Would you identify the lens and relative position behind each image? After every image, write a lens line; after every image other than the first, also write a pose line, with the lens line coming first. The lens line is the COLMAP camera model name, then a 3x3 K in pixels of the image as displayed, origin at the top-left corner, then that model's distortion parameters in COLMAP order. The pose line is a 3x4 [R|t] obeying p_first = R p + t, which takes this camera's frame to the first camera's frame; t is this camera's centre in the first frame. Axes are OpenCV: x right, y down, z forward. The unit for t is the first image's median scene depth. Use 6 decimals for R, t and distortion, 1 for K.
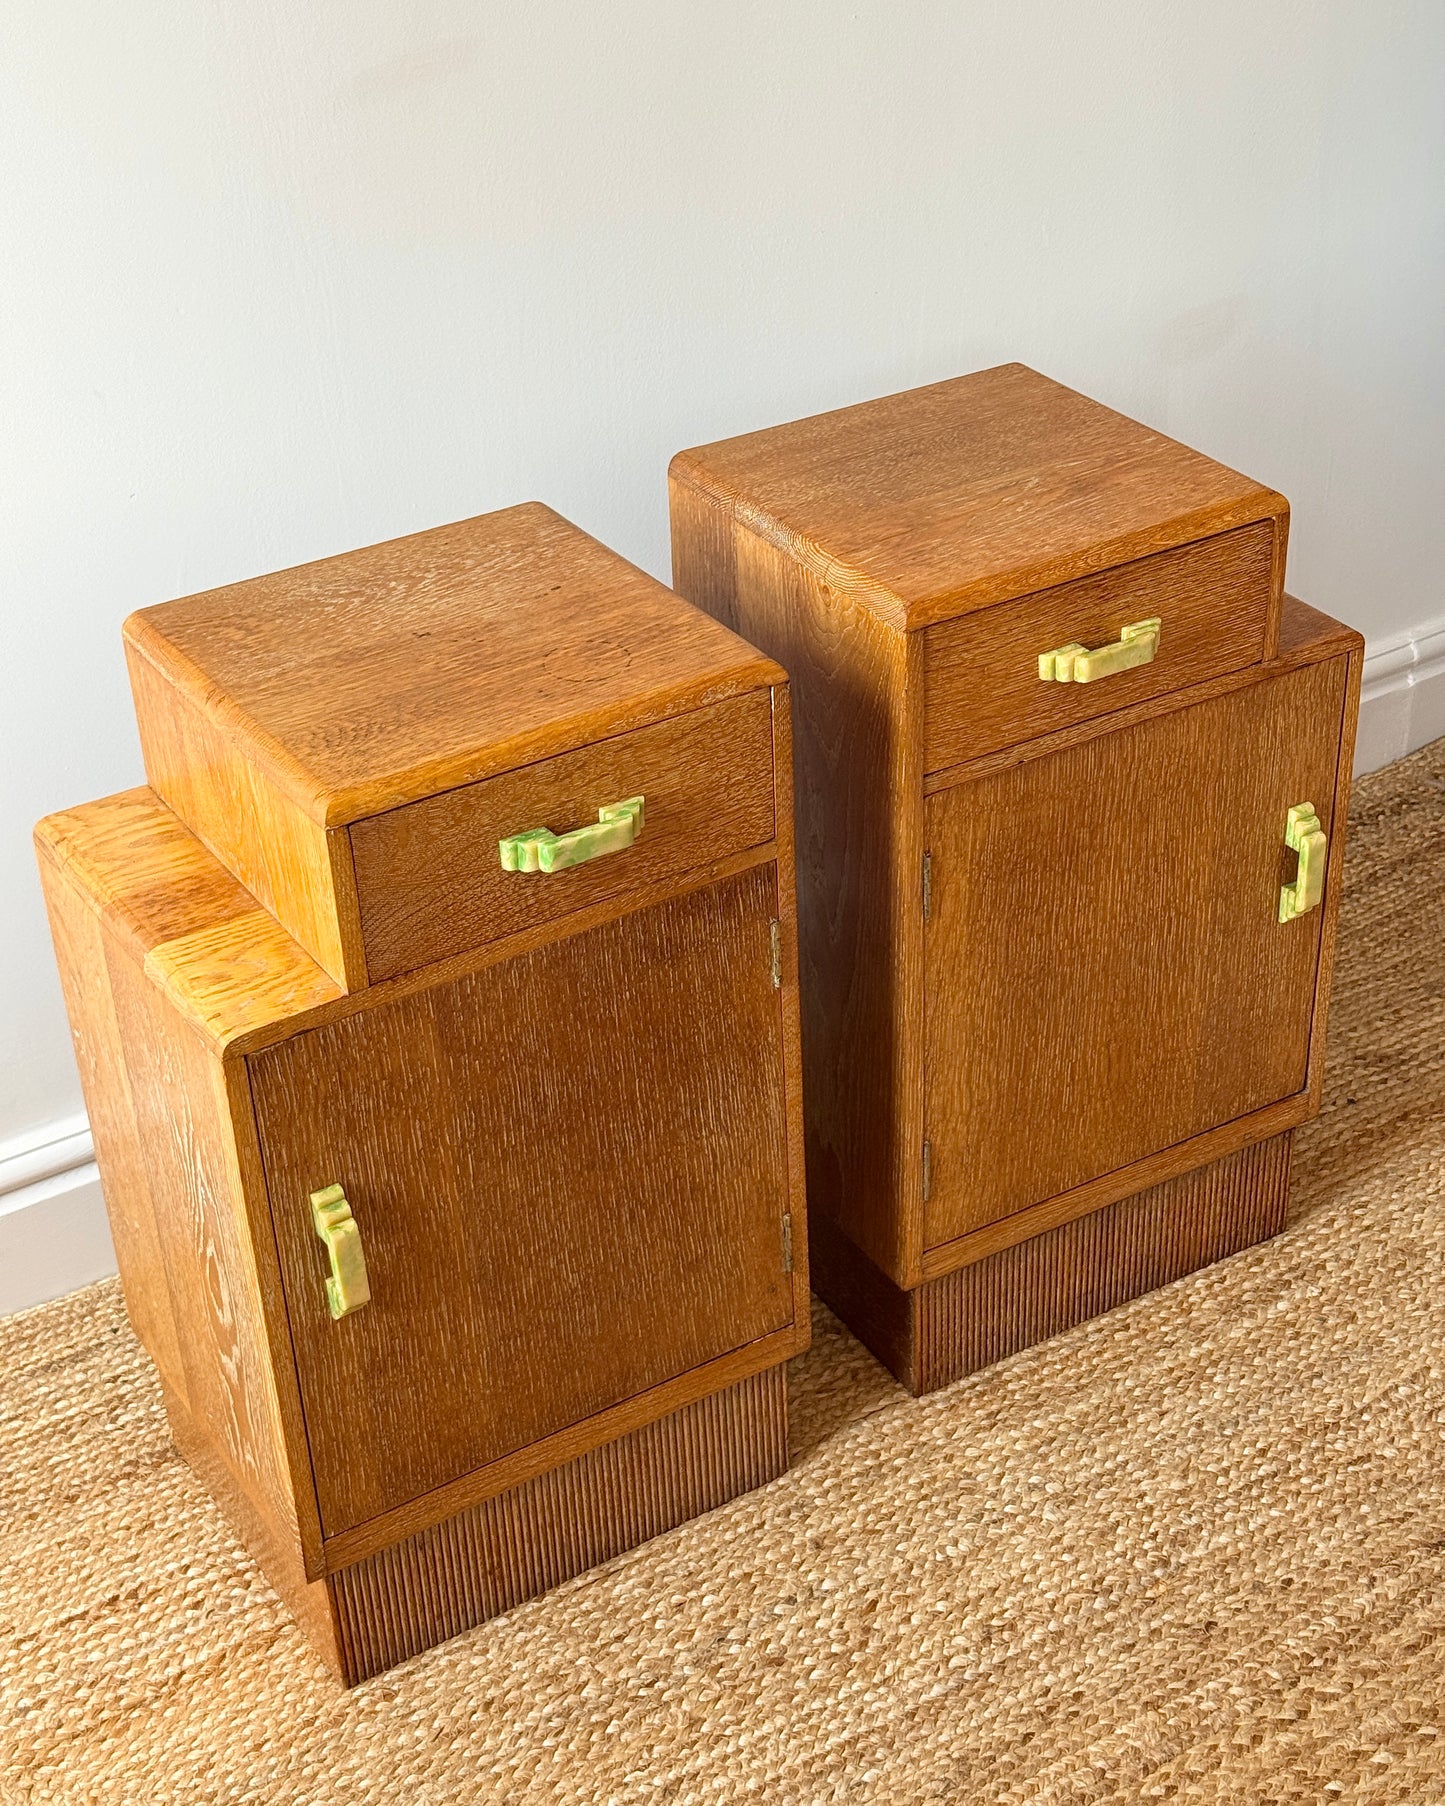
lens RADIAL K [[2703.6, 0, 726.7], [0, 2703.6, 913.7], [0, 0, 1]] dist [0.159119, -0.103916]
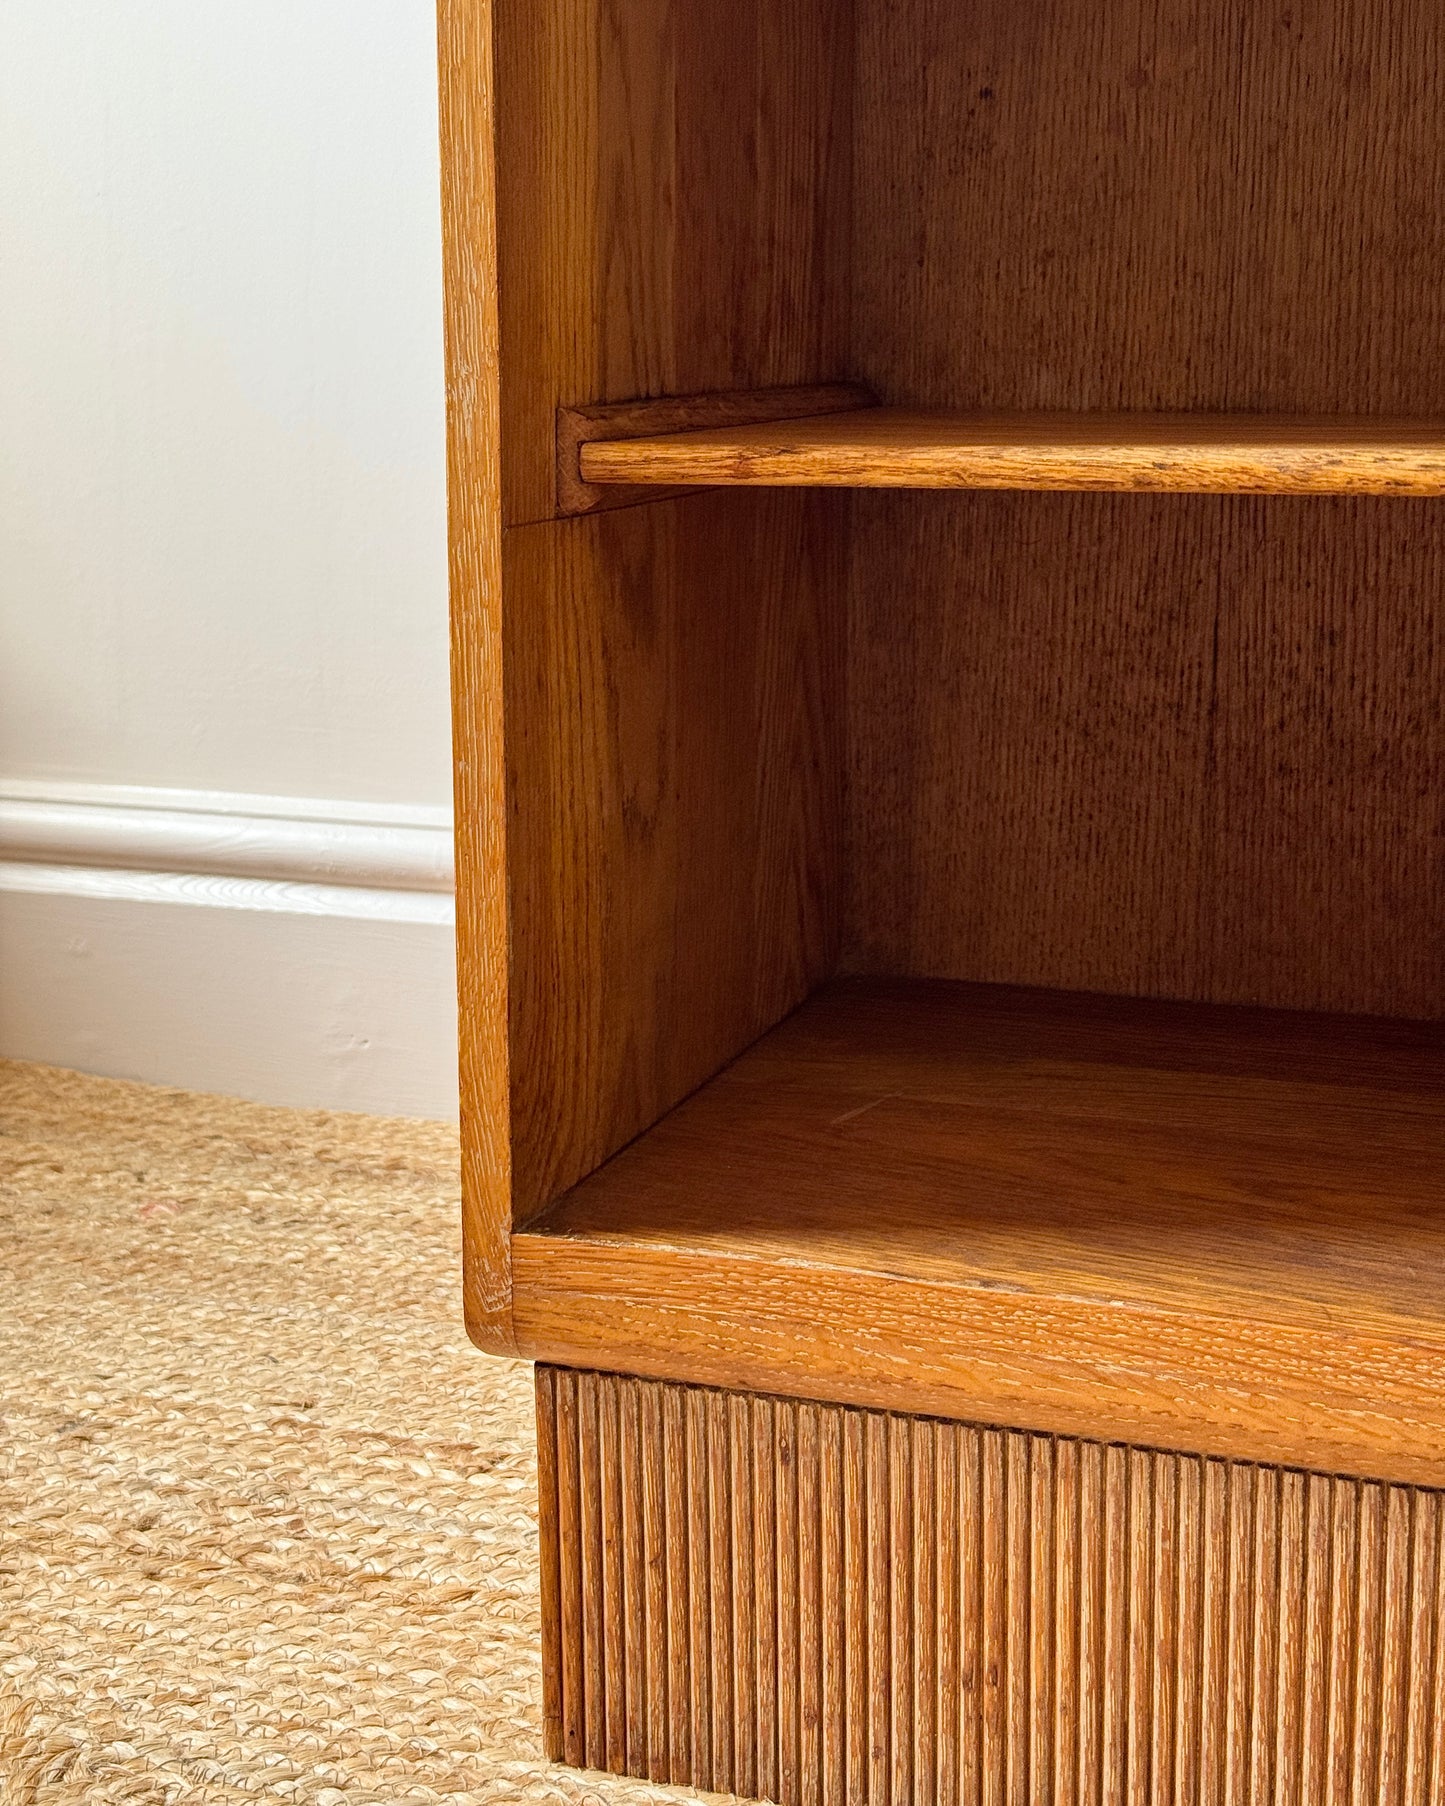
lens RADIAL K [[2852.9, 0, 715.1], [0, 2852.9, 867.7], [0, 0, 1]] dist [0.160094, -0.219731]
pose [[0.611992, 0.199723, -0.765230, 0.184355], [-0.444320, 0.887278, -0.123767, 0.235327], [0.654252, 0.415751, 0.631747, 0.784056]]
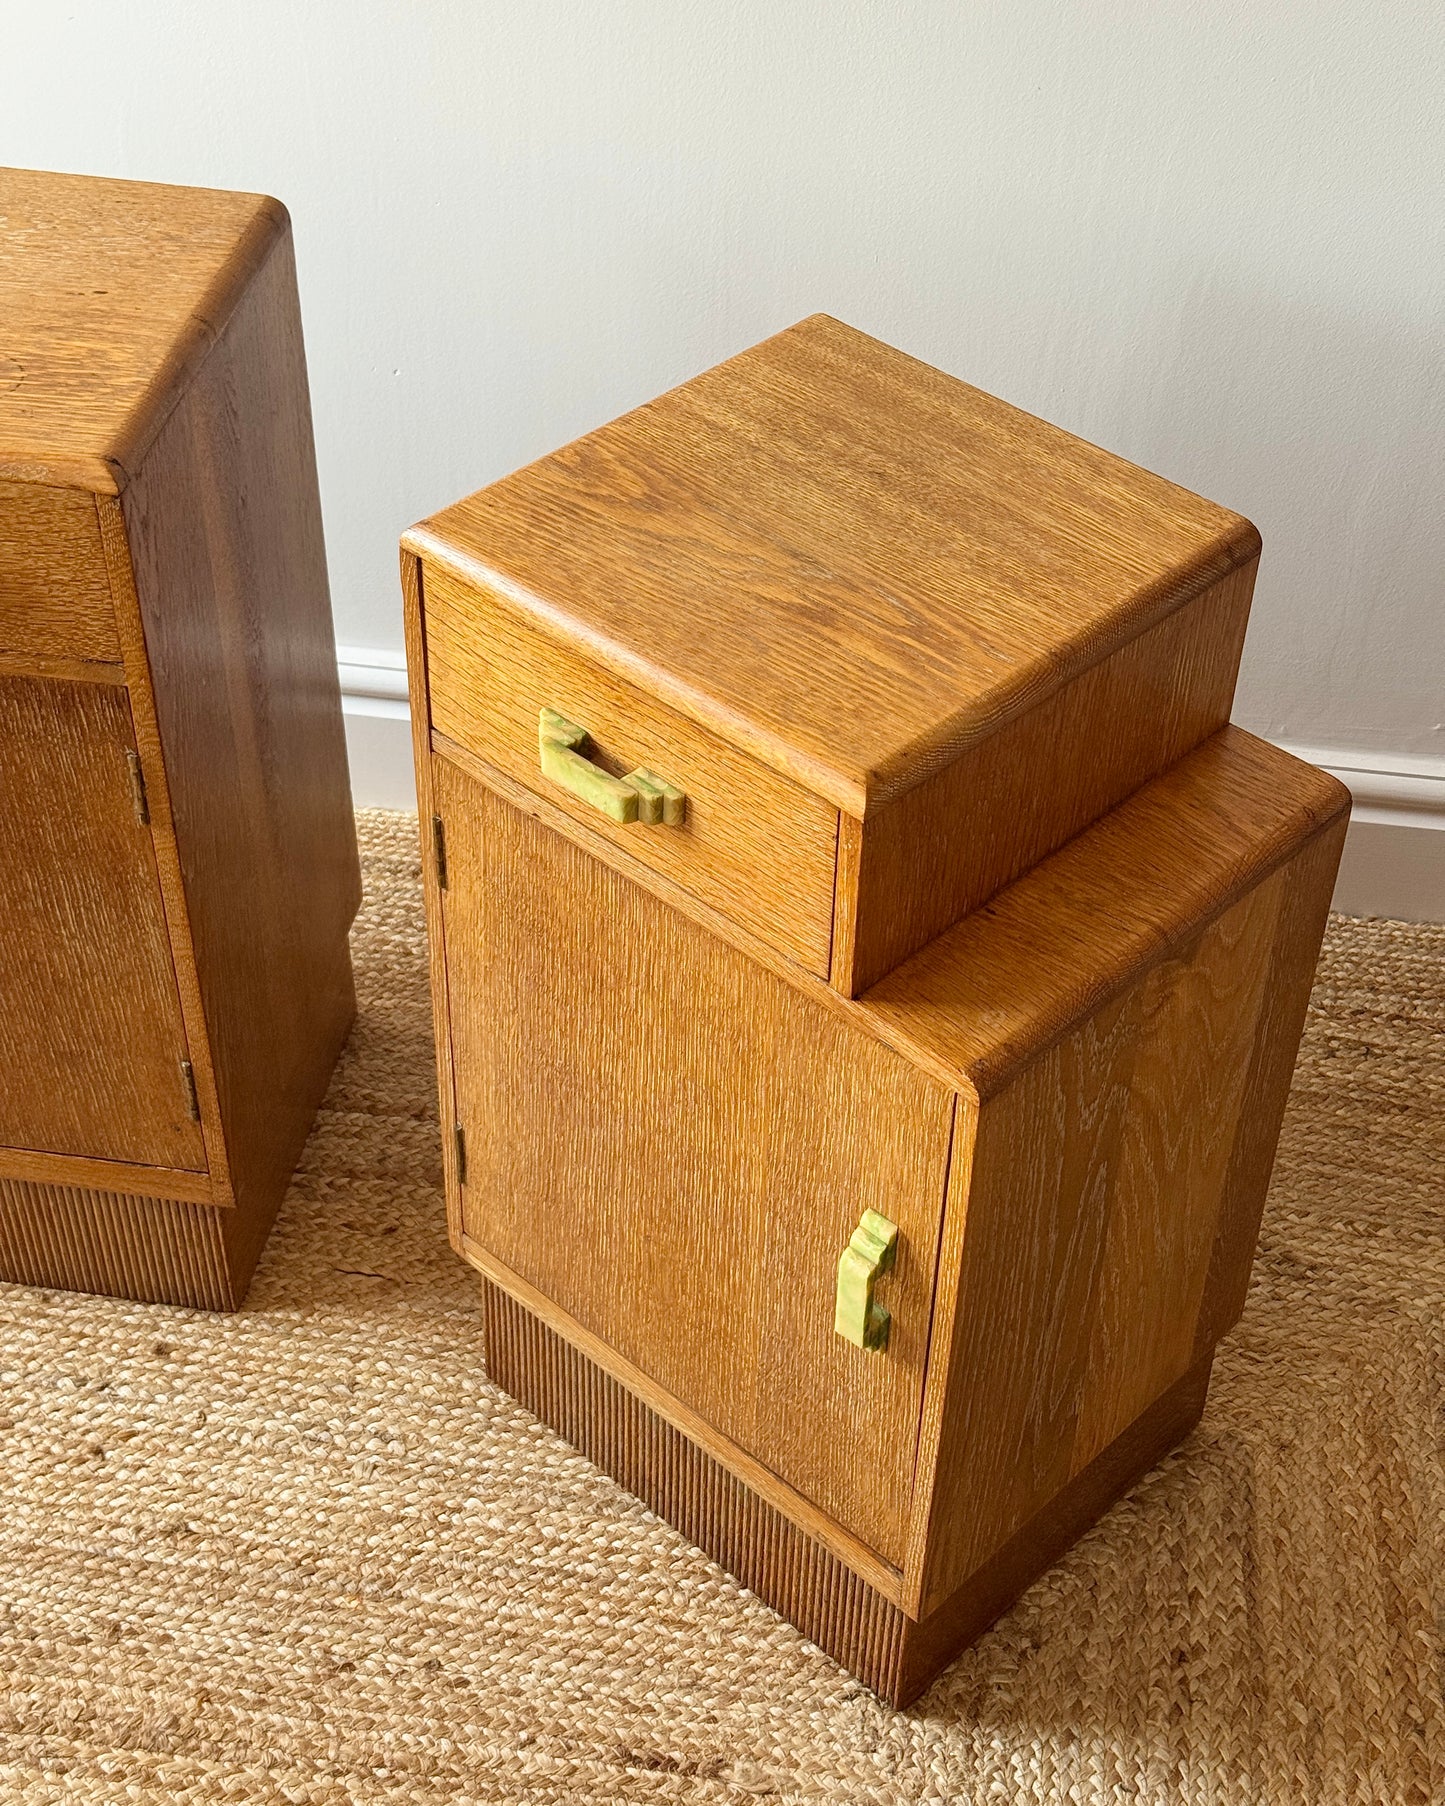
lens RADIAL K [[2703.6, 0, 726.7], [0, 2703.6, 913.7], [0, 0, 1]] dist [0.159119, -0.103916]
pose [[0.741417, 0.478621, -0.470343, 0.619339], [-0.392675, 0.877823, 0.274287, -0.277442], [0.544157, -0.018669, 0.838775, 0.390722]]
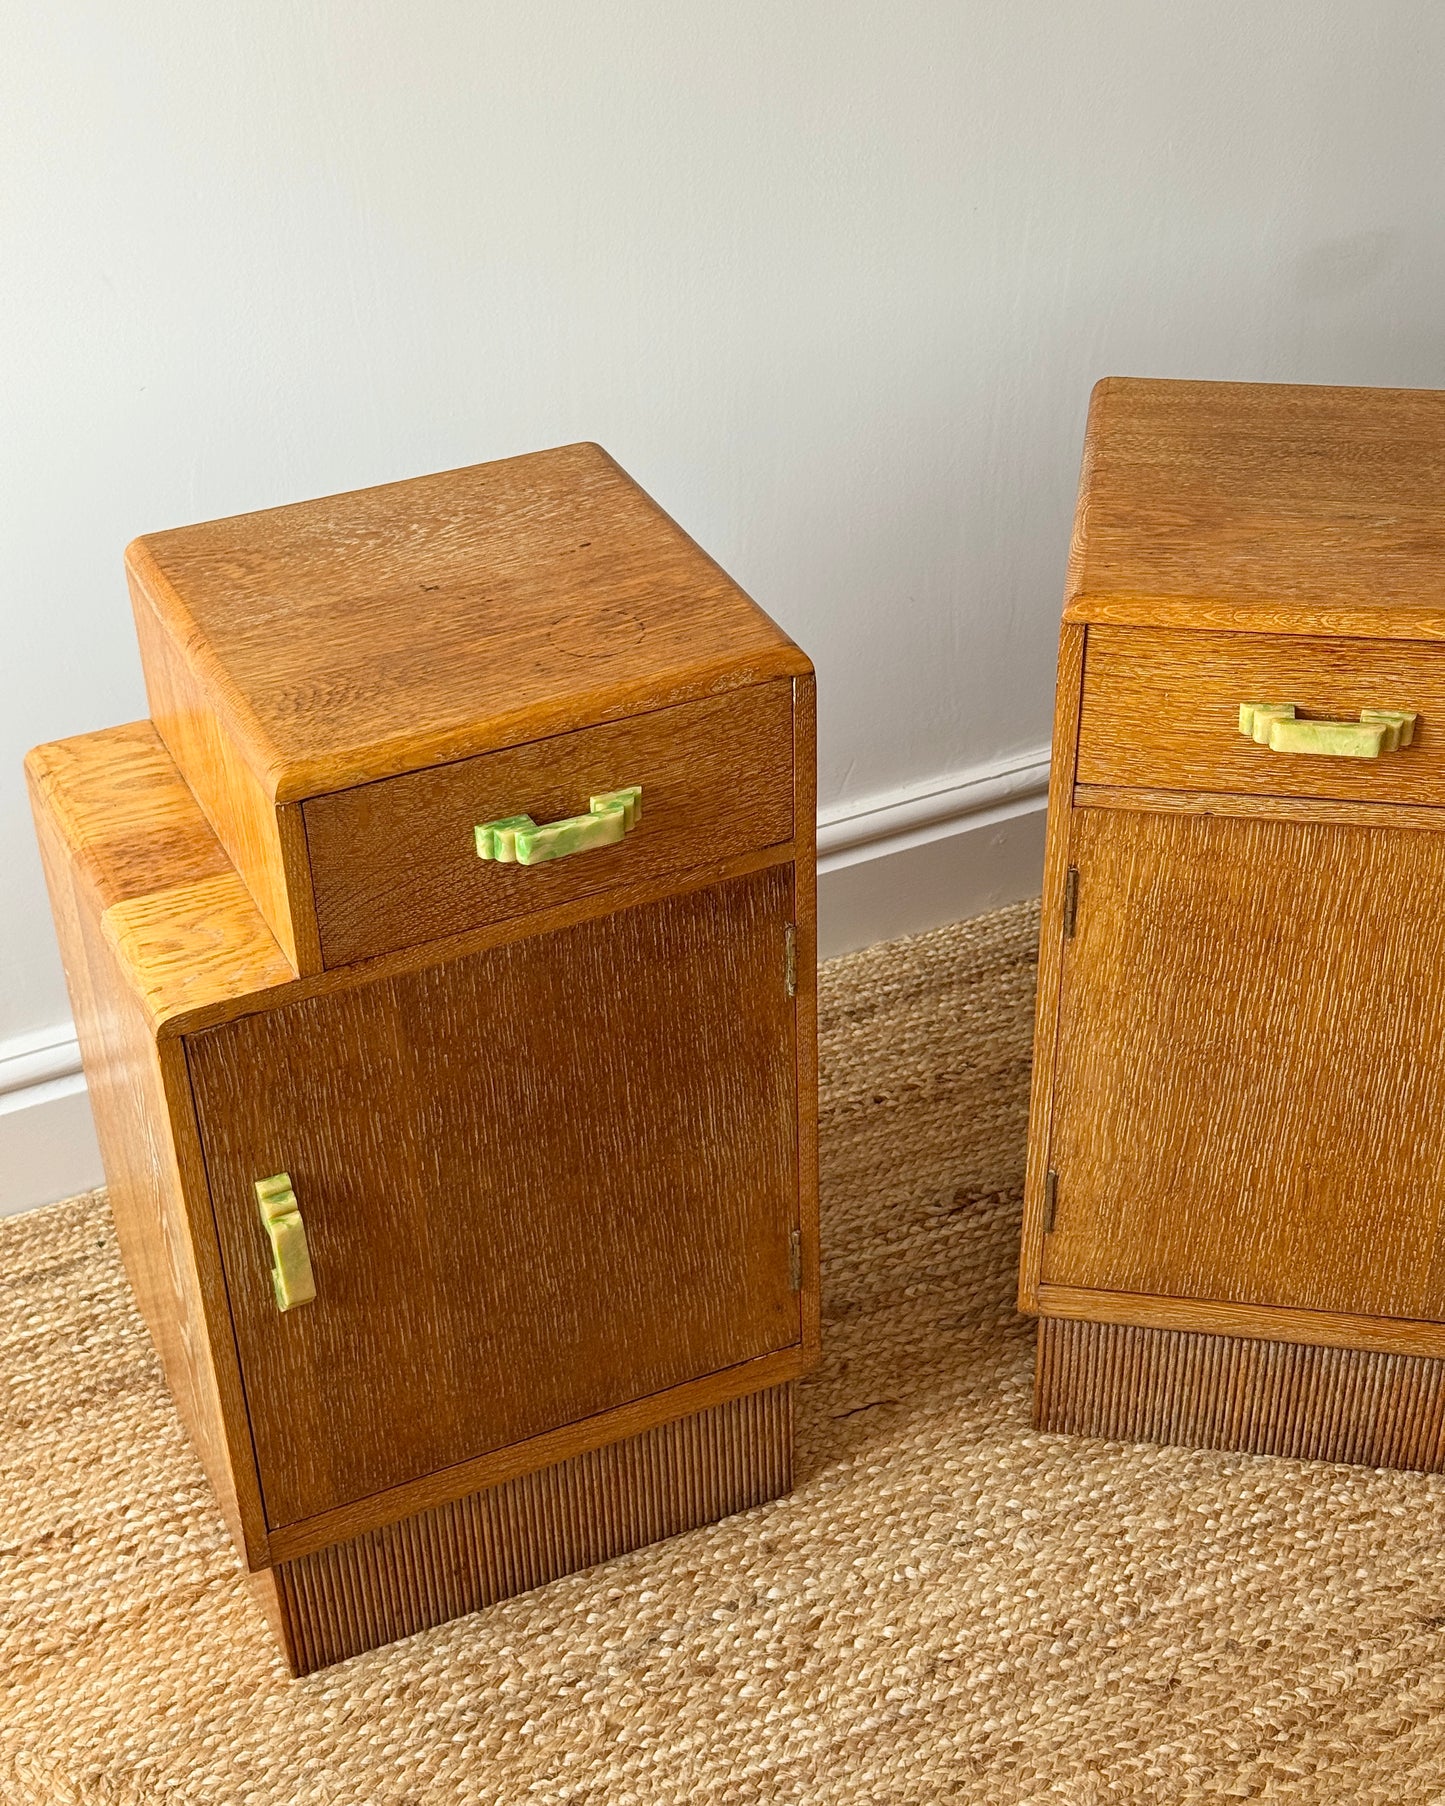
lens RADIAL K [[2703.6, 0, 726.7], [0, 2703.6, 913.7], [0, 0, 1]] dist [0.159119, -0.103916]
pose [[0.991617, 0.086823, -0.095696, 0.087843], [-0.081744, 0.995091, 0.055775, -0.053316], [0.100069, -0.047485, 0.993847, 0.087551]]
